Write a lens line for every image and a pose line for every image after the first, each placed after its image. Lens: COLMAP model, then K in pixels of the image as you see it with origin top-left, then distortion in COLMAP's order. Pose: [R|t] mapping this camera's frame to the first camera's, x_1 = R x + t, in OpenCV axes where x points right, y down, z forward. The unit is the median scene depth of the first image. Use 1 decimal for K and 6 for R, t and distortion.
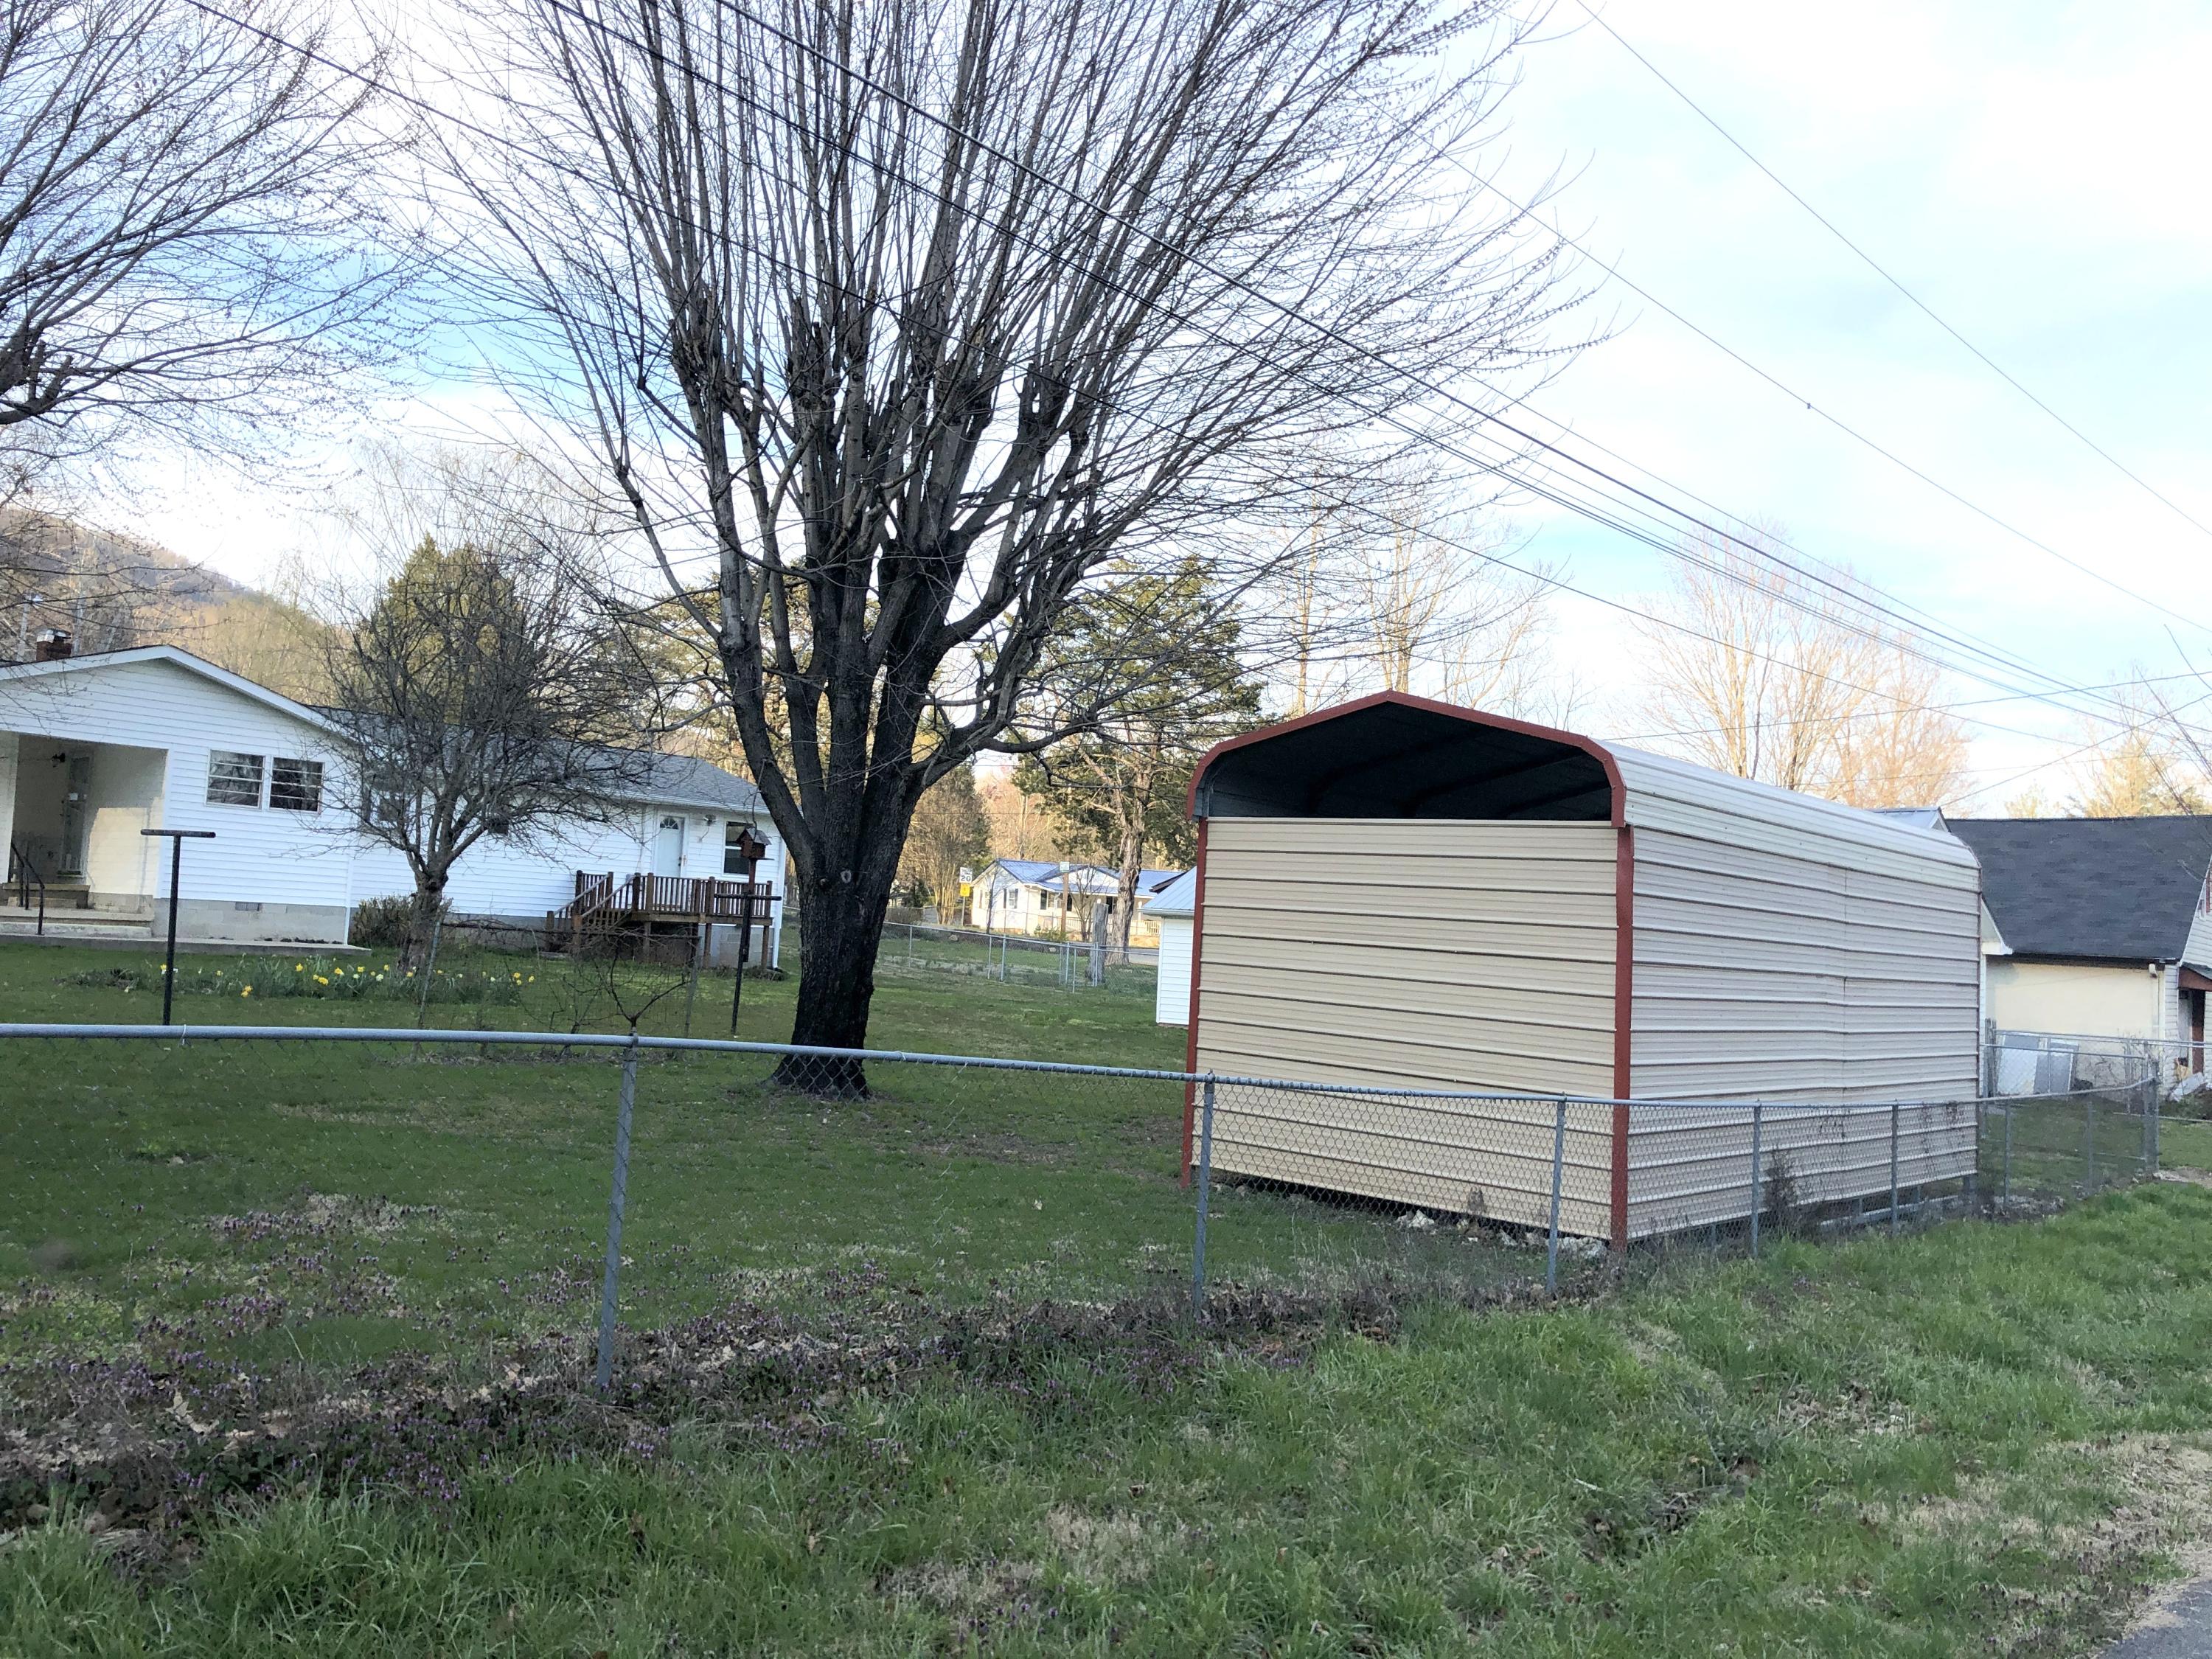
lens RADIAL K [[1802.1, 0, 1104.5], [0, 1802.1, 828.7], [0, 0, 1]] dist [0.028550, -0.020667]
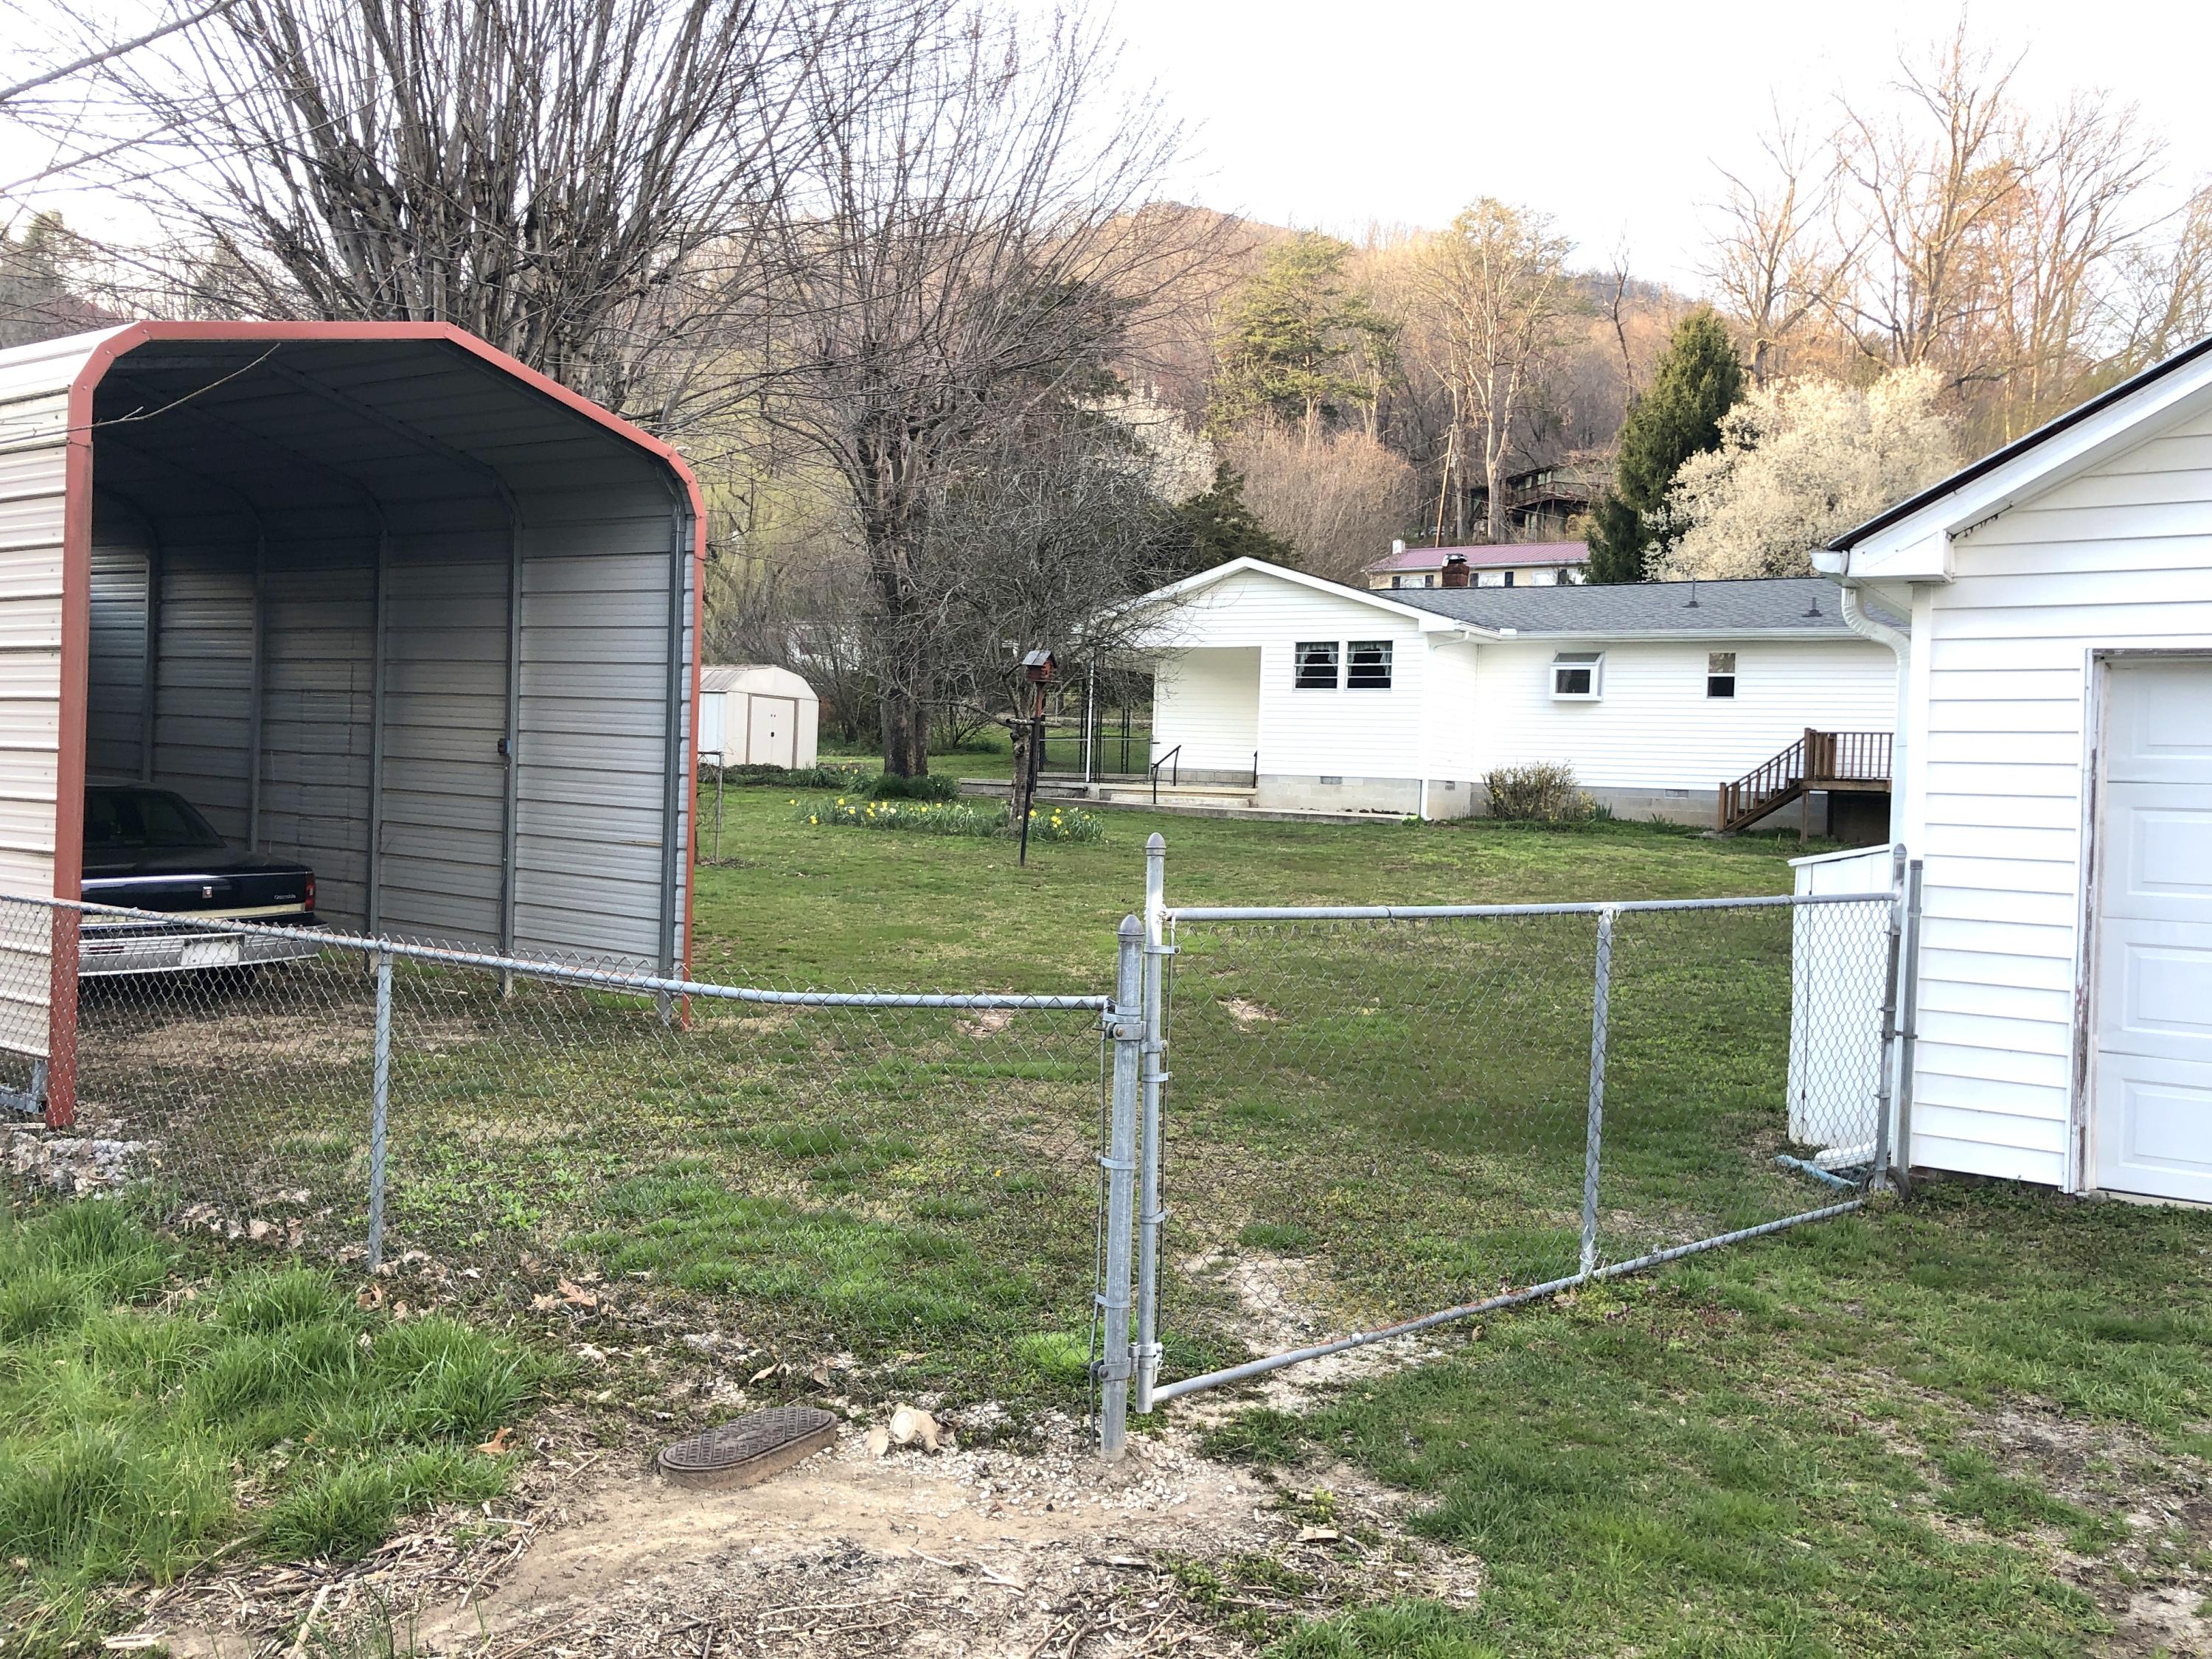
lens RADIAL K [[1802.1, 0, 1087.4], [0, 1802.1, 815.8], [0, 0, 1]] dist [0.028550, -0.020667]
pose [[0.114004, -0.043456, -0.992529, 0.582884], [0.024398, 0.998864, -0.040931, 0.104460], [0.993181, -0.019549, 0.114935, 0.725249]]
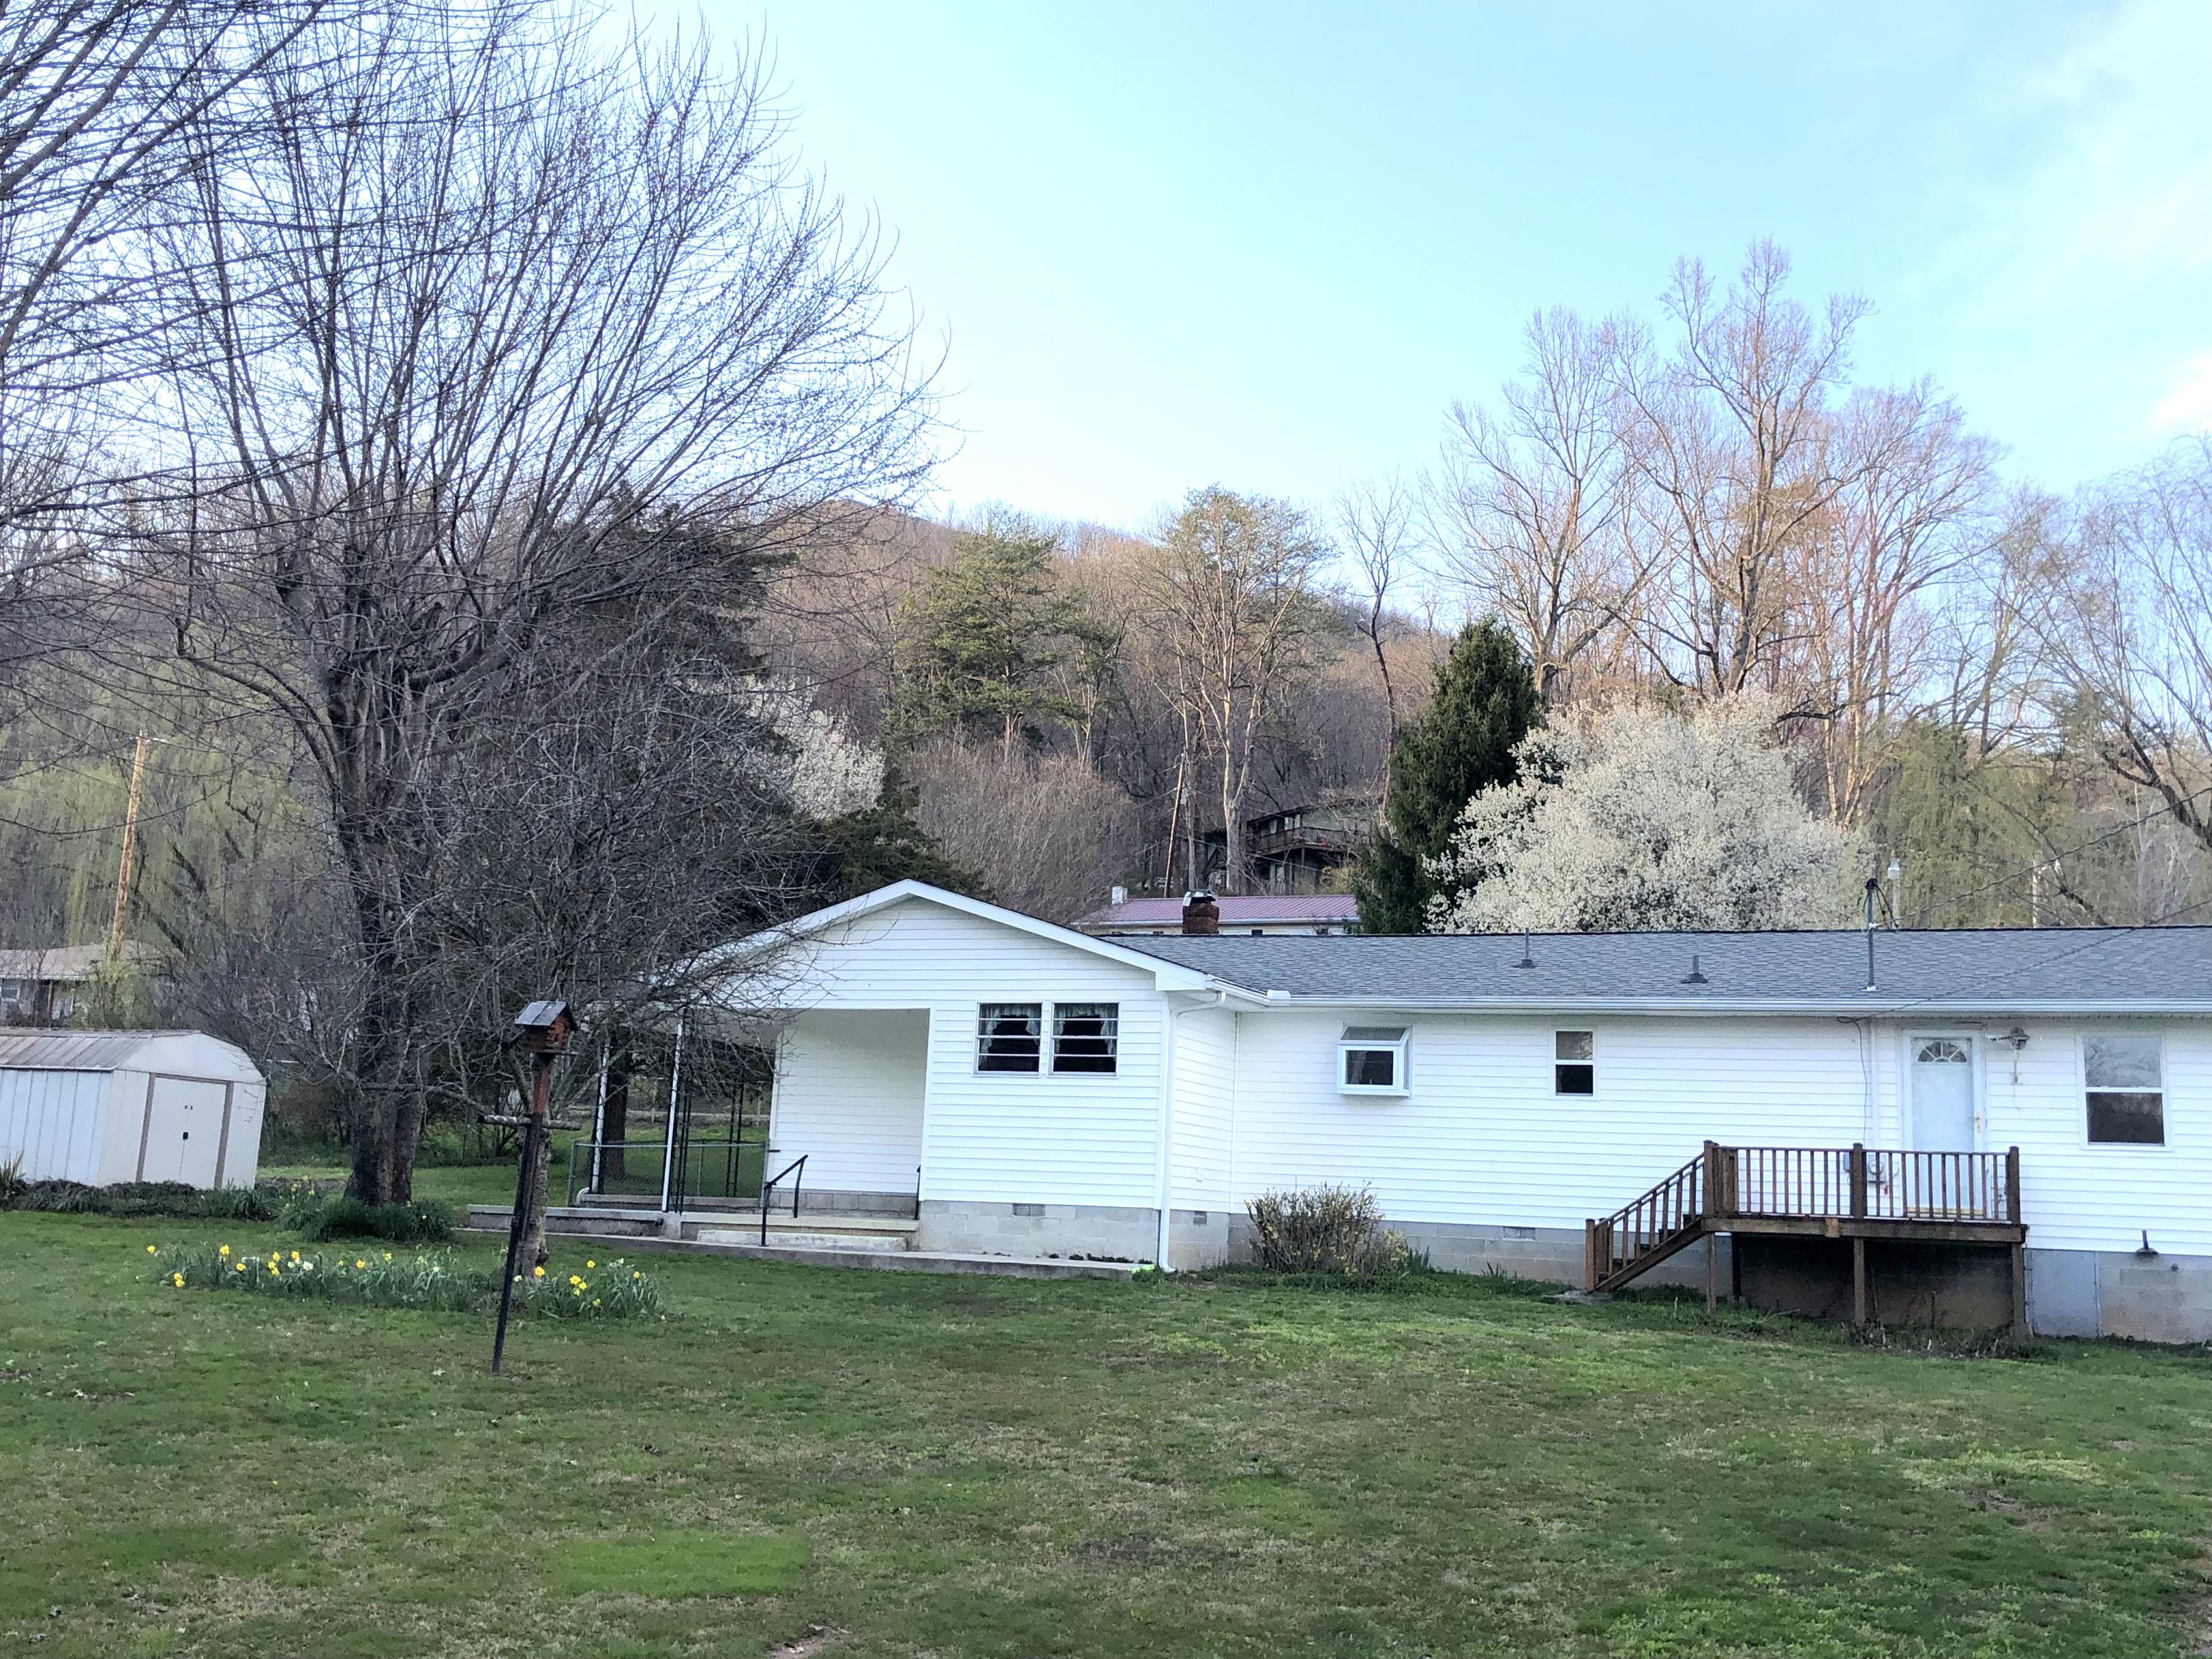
lens RADIAL K [[2272.2, 0, 1127.0], [0, 2272.2, 820.5], [0, 0, 1]] dist [0.078586, 0.000000]
pose [[0.285771, -0.215820, -0.933679, 0.428557], [0.029731, 0.975838, -0.216465, 0.089175], [0.957837, 0.034100, 0.285282, 0.766431]]
